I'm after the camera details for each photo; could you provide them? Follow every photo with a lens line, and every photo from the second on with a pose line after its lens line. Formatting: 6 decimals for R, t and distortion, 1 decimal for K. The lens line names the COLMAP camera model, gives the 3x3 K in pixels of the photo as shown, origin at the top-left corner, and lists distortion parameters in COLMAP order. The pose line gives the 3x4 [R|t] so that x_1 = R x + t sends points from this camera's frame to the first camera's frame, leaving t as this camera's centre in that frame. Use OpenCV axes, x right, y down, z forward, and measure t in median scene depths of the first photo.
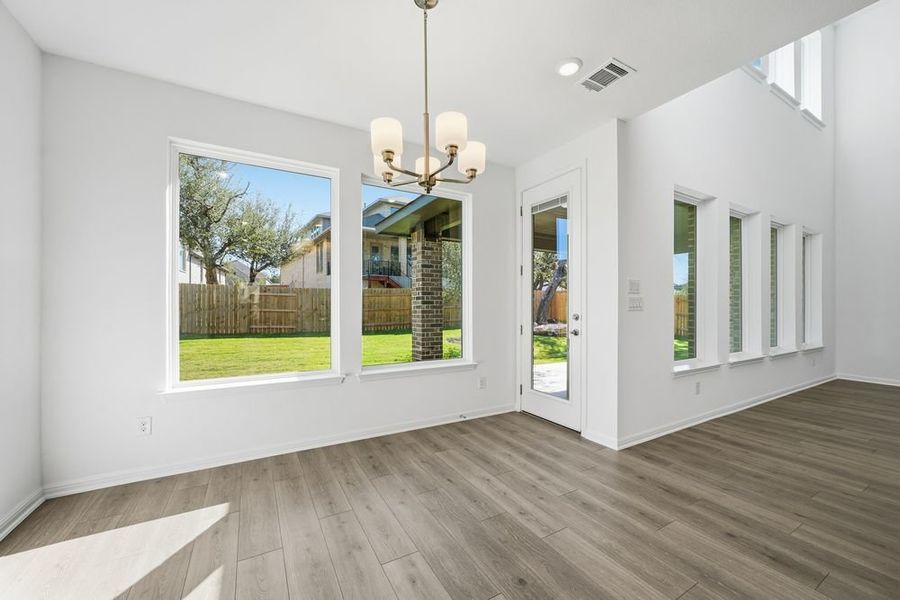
lens RADIAL K [[356.5, 0, 456.8], [0, 356.5, 305.7], [0, 0, 1]] dist [-0.000800, 0.000025]
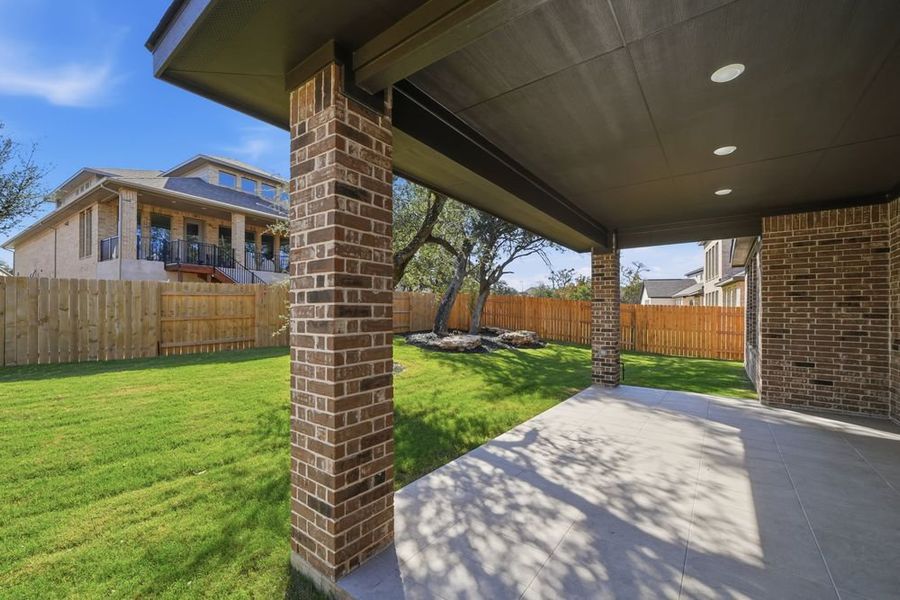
lens RADIAL K [[356.5, 0, 446.1], [0, 356.5, 309.6], [0, 0, 1]] dist [-0.000800, 0.000025]
pose [[0.927047, 0.004386, 0.374920, -0.121113], [-0.004022, 0.999990, -0.001753, -0.010177], [-0.374924, 0.000117, 0.927055, 0.681280]]
